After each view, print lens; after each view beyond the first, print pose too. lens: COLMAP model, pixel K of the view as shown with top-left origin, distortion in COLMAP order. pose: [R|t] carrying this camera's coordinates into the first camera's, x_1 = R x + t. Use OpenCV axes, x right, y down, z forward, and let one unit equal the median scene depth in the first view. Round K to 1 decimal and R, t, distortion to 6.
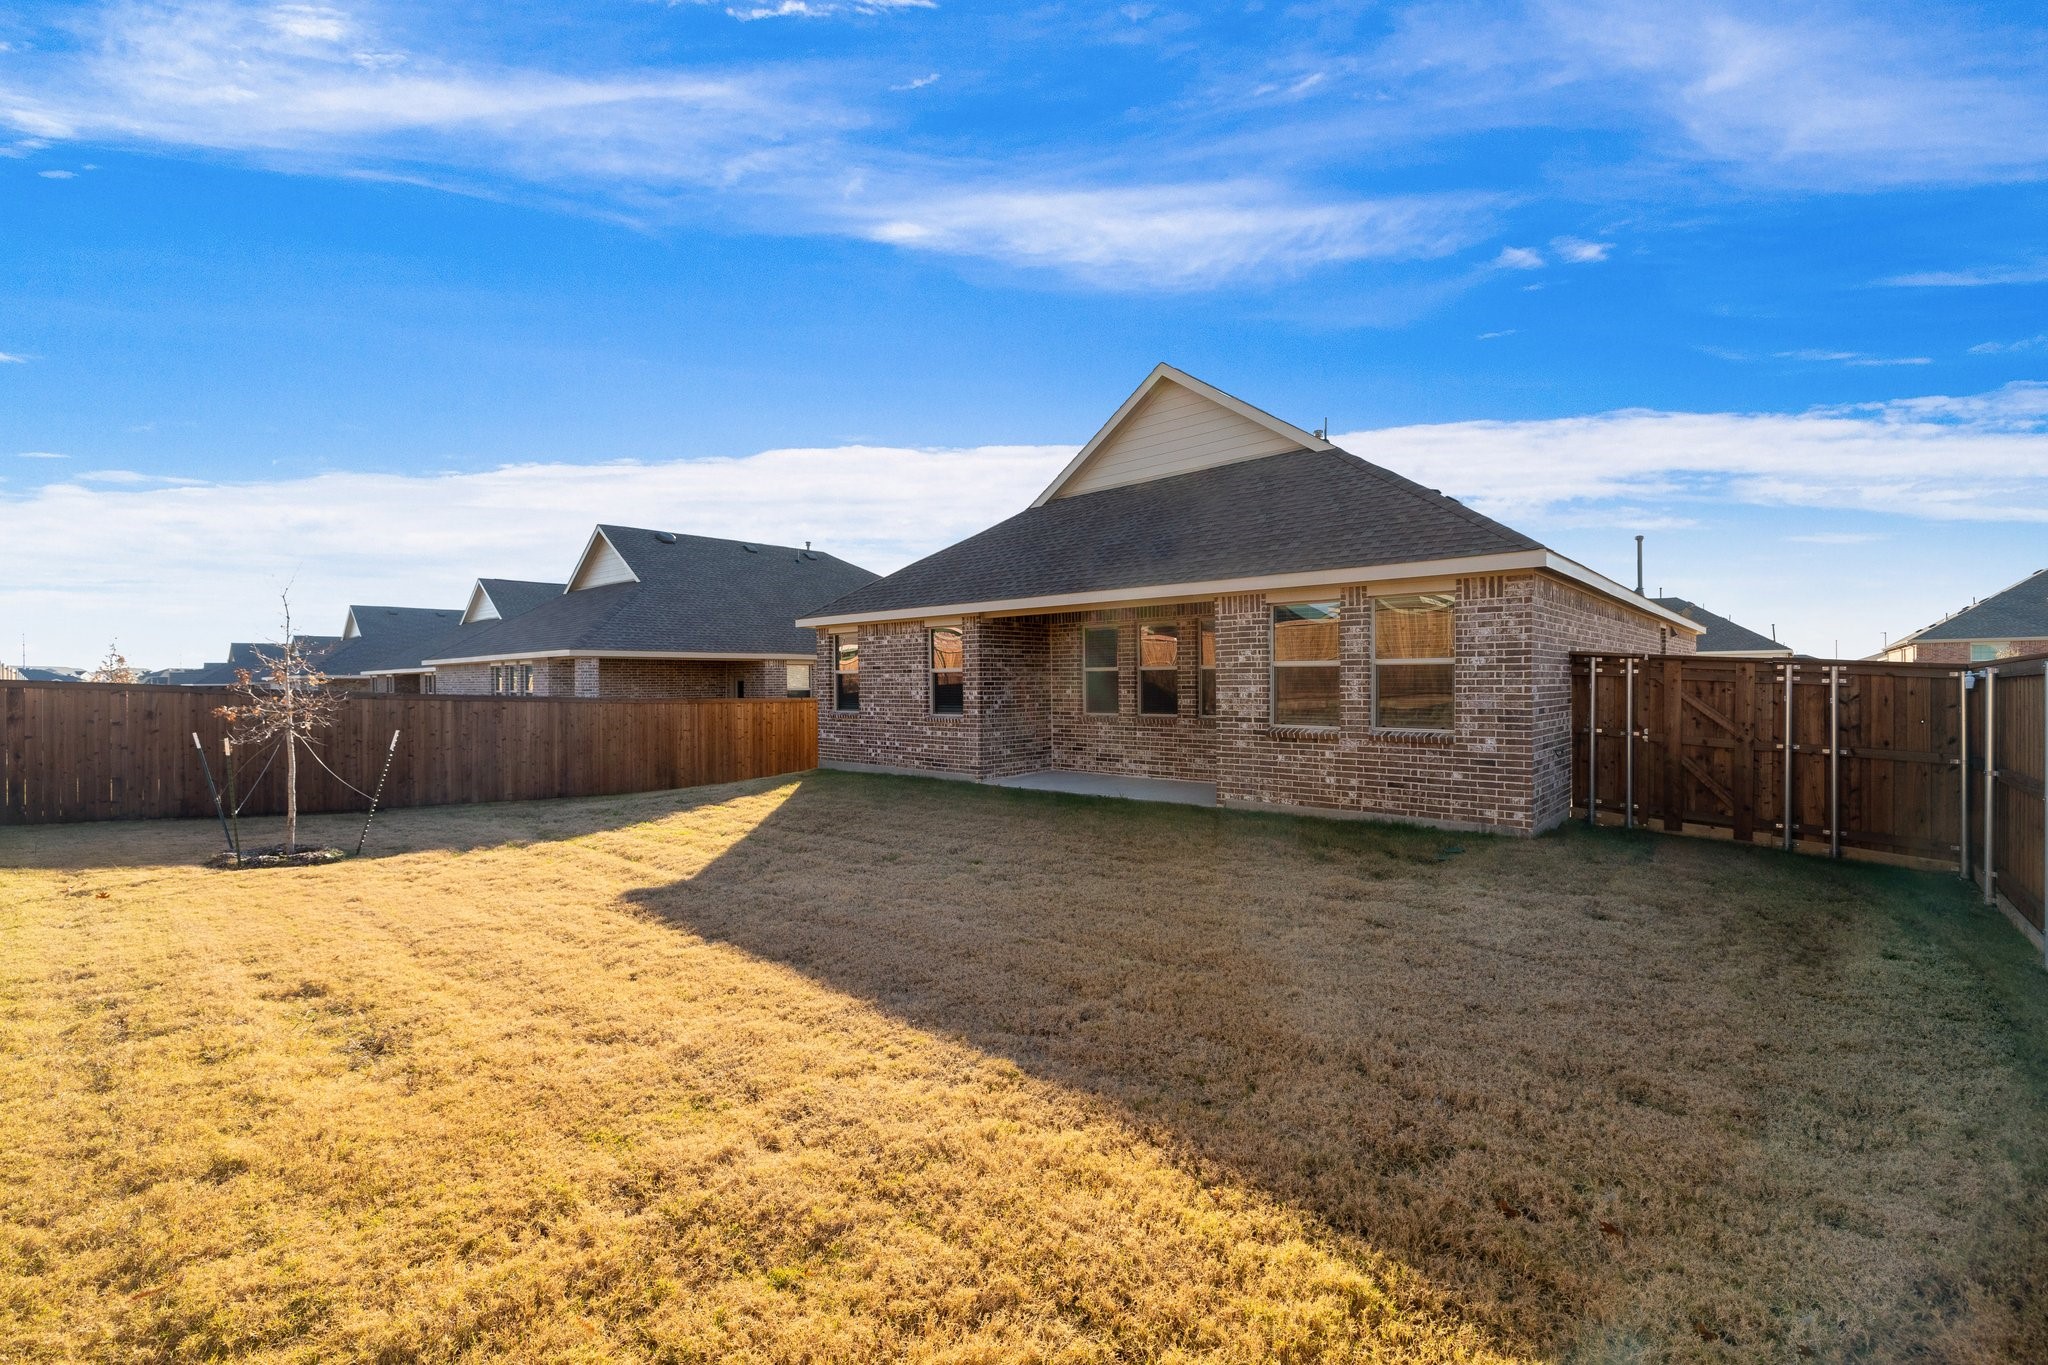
lens RADIAL K [[886.2, 0, 1038.6], [0, 886.2, 716.3], [0, 0, 1]] dist [0.002023, -0.000251]
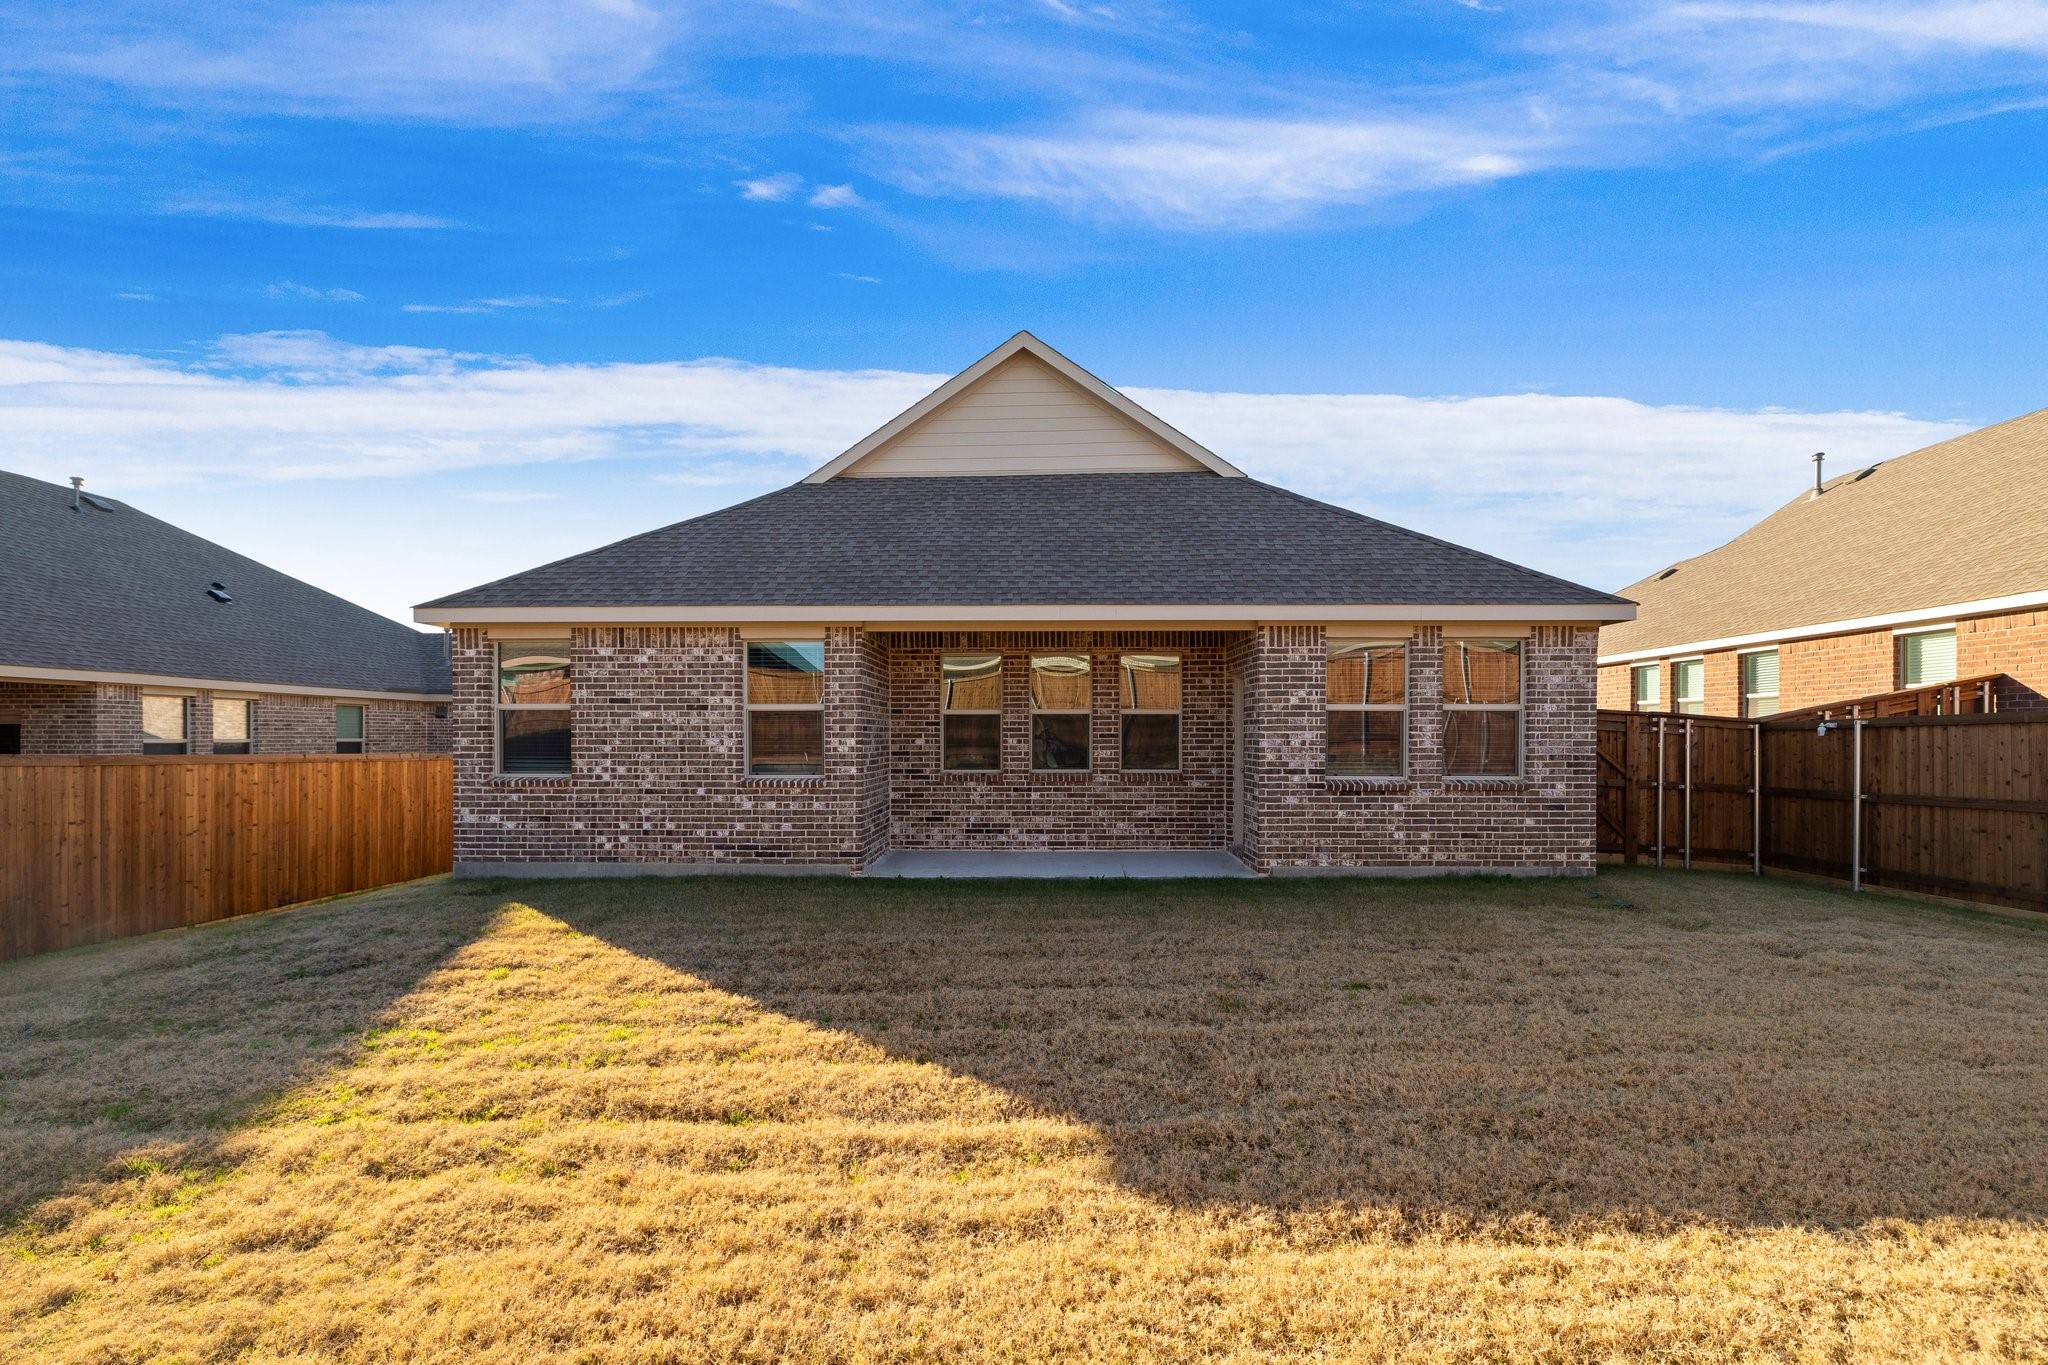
lens RADIAL K [[950.1, 0, 1024.6], [0, 950.1, 762.7], [0, 0, 1]] dist [-0.004523, -0.000176]
pose [[0.755499, -0.009863, 0.655075, -0.574489], [0.020976, 0.999738, -0.009139, -0.001850], [-0.654814, 0.020645, 0.755508, 0.487501]]
